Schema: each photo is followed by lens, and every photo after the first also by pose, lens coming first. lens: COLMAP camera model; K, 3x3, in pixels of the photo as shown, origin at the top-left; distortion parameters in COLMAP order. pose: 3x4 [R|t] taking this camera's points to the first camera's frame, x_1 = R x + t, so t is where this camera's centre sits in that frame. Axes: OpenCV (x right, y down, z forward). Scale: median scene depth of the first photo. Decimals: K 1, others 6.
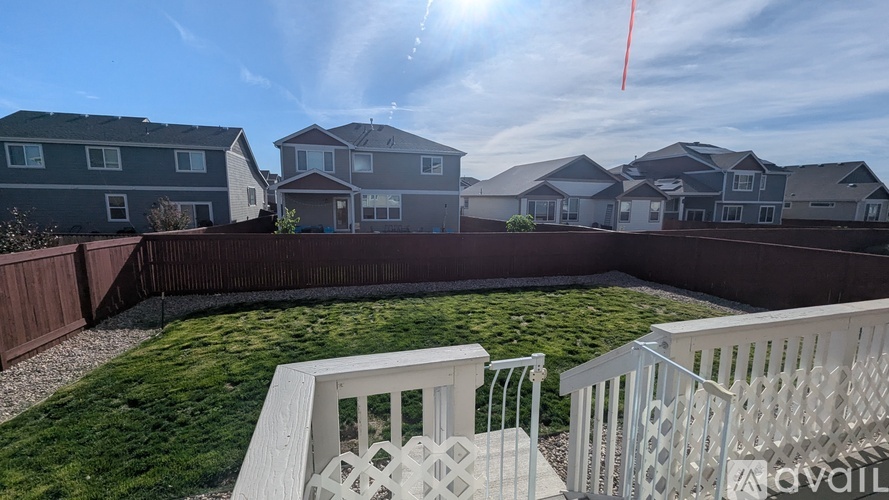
lens RADIAL K [[365.7, 0, 448.6], [0, 365.7, 251.4], [0, 0, 1]] dist [0.004132, -0.001399]
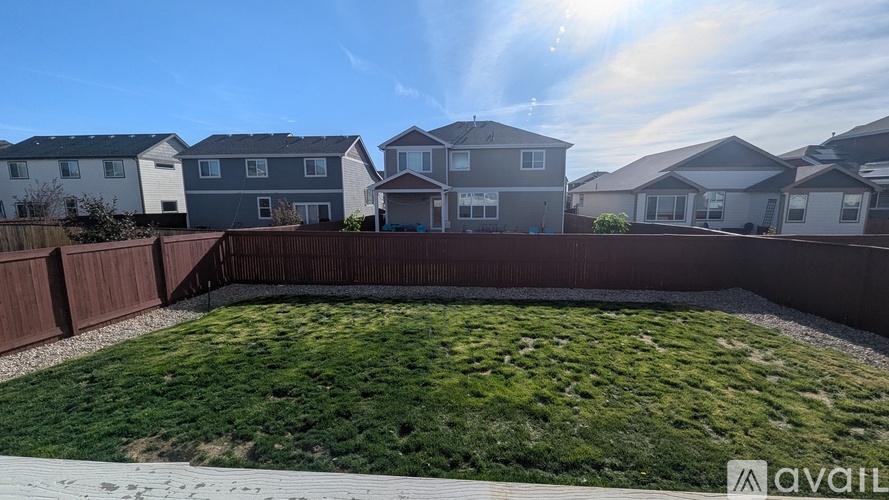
lens RADIAL K [[365.7, 0, 449.5], [0, 365.7, 257.0], [0, 0, 1]] dist [0.004132, -0.001399]
pose [[0.934878, 0.040208, -0.352683, 0.114015], [-0.033749, 0.999131, 0.024446, -0.006210], [0.353360, -0.010951, 0.935423, 0.069822]]
